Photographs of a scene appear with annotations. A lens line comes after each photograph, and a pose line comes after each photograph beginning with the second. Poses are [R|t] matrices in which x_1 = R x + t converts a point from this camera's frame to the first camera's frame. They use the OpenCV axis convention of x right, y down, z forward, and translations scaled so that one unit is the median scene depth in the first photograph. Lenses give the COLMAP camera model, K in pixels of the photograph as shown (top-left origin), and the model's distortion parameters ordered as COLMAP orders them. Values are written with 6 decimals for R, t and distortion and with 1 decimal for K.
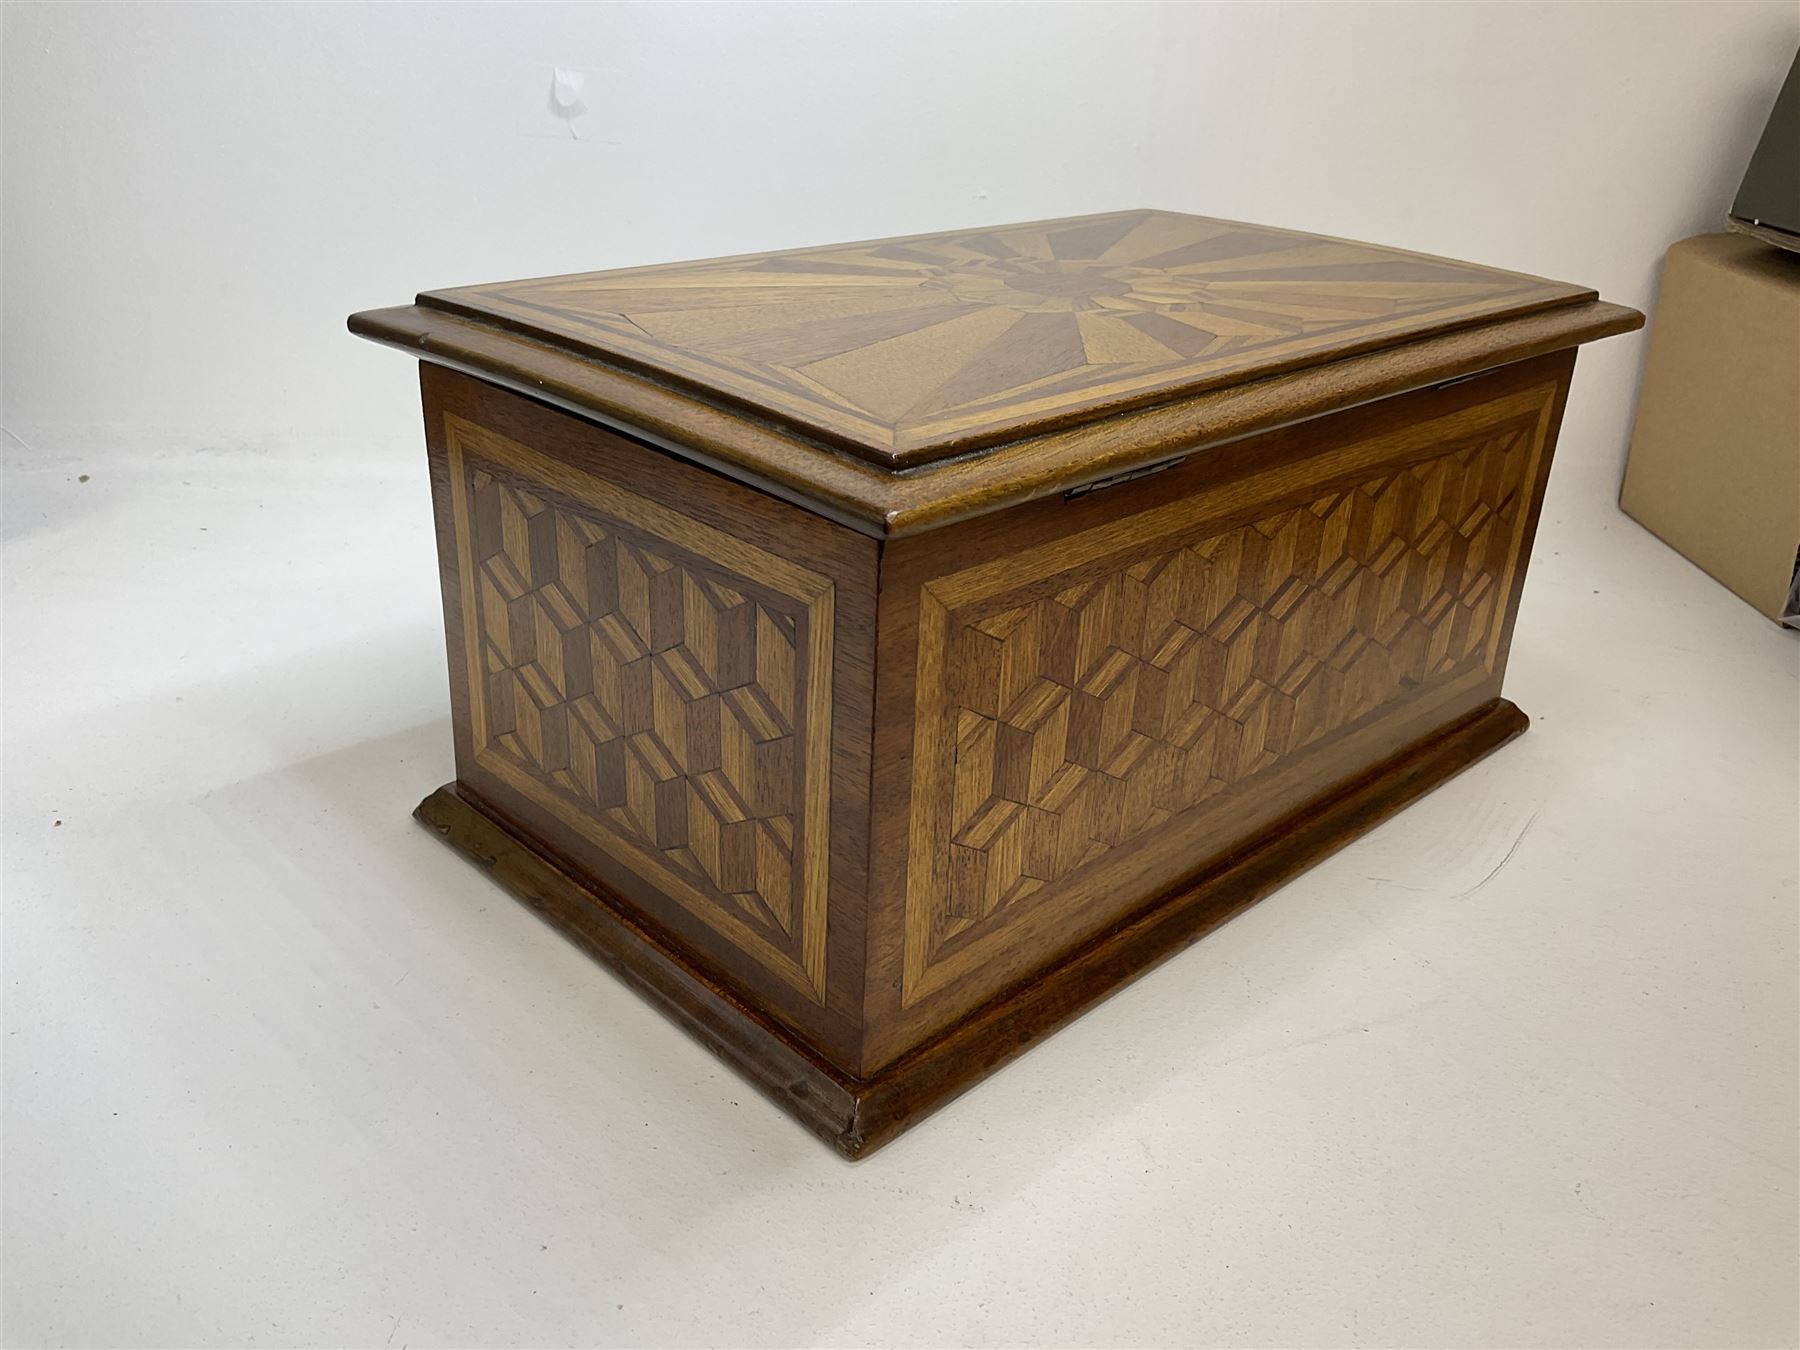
lens RADIAL K [[1493.3, 0, 900.0], [0, 1493.3, 675.0], [0, 0, 1]] dist [0.118602, -0.200810]
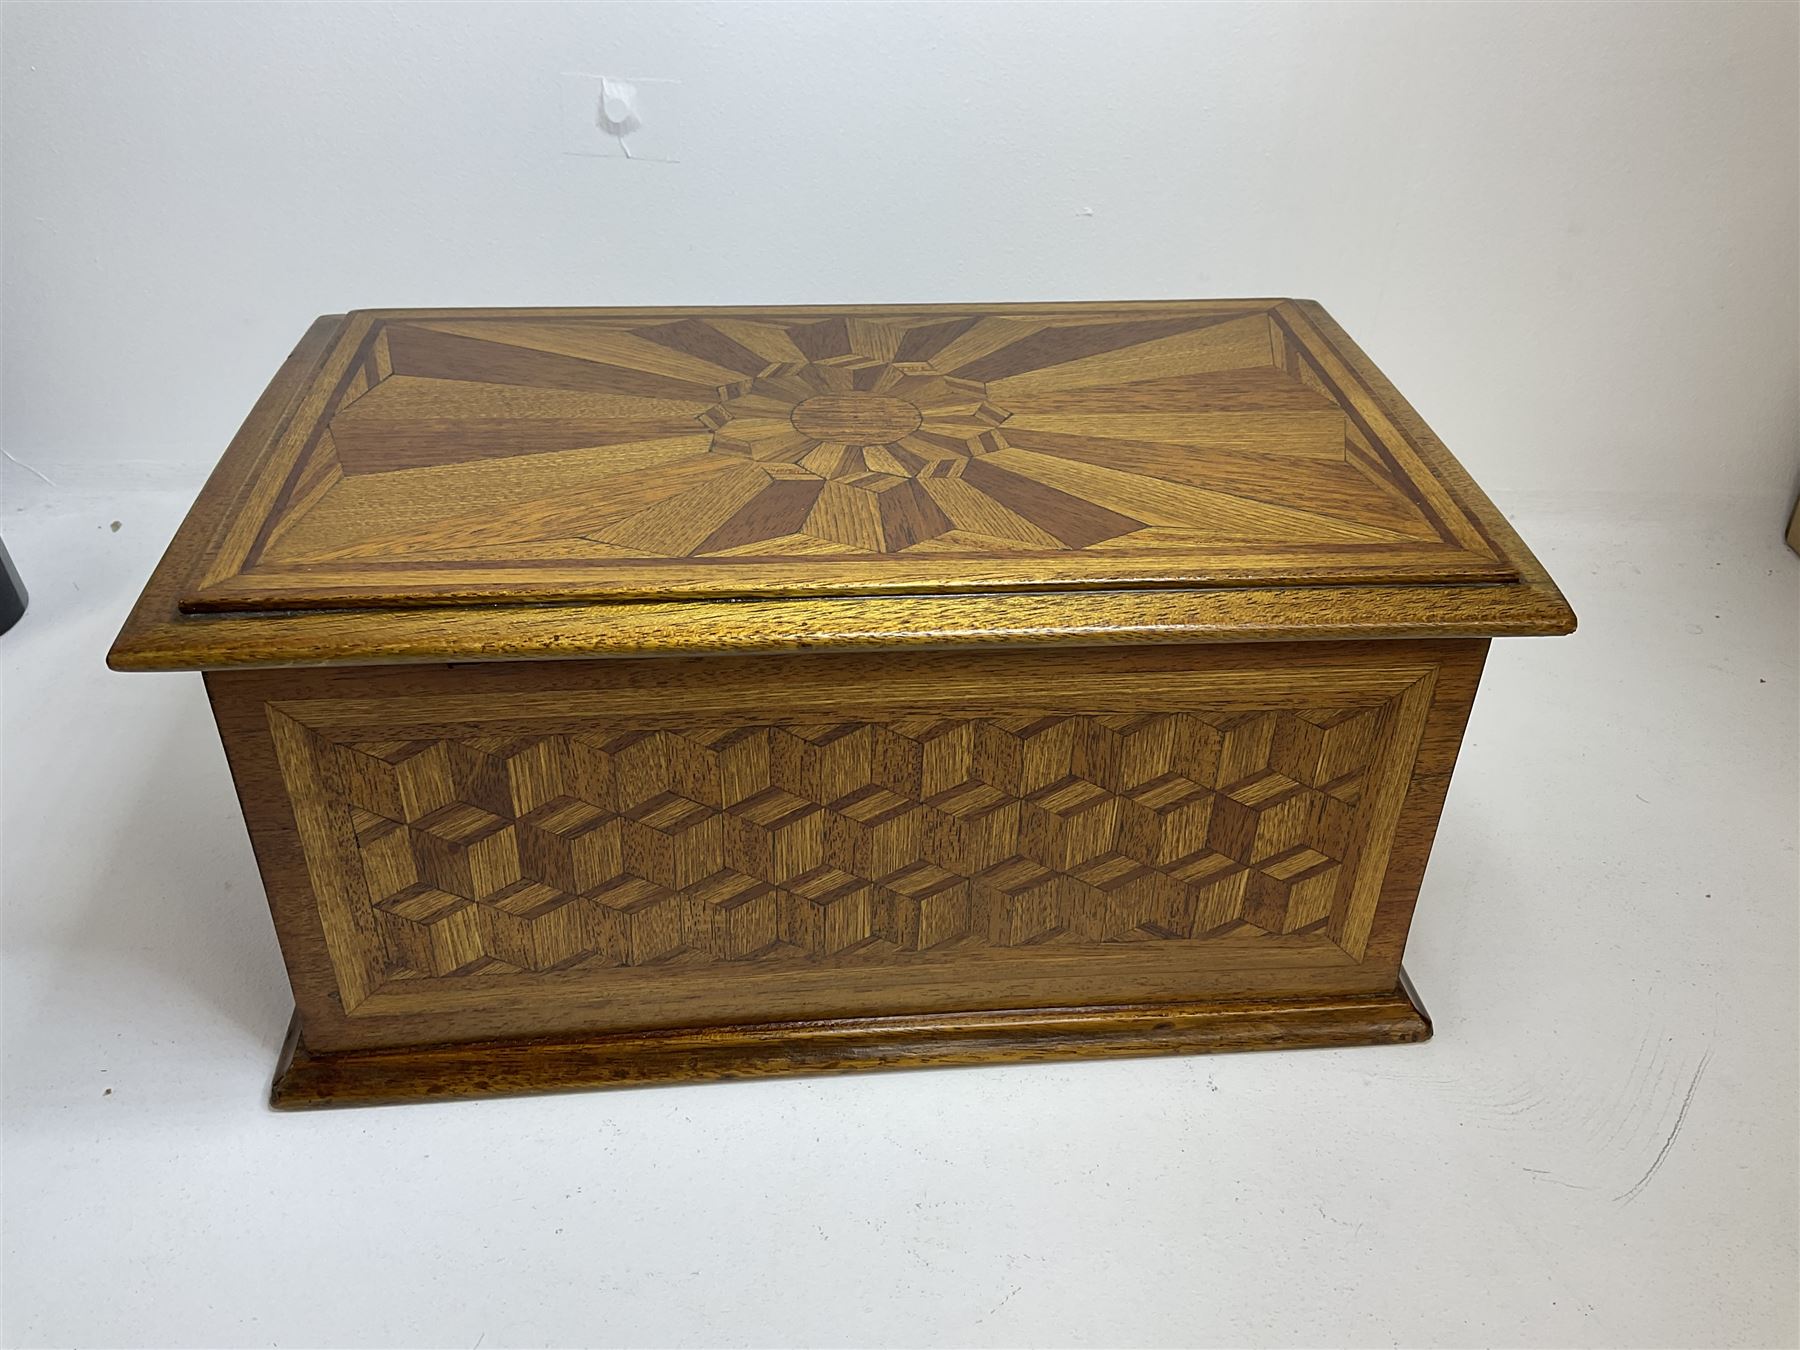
lens RADIAL K [[1493.3, 0, 900.0], [0, 1493.3, 675.0], [0, 0, 1]] dist [0.118602, -0.200810]
pose [[0.787092, 0.339109, -0.515259, 0.853474], [-0.260716, 0.939935, 0.220341, -0.398647], [0.559029, -0.039092, 0.828226, 0.266091]]
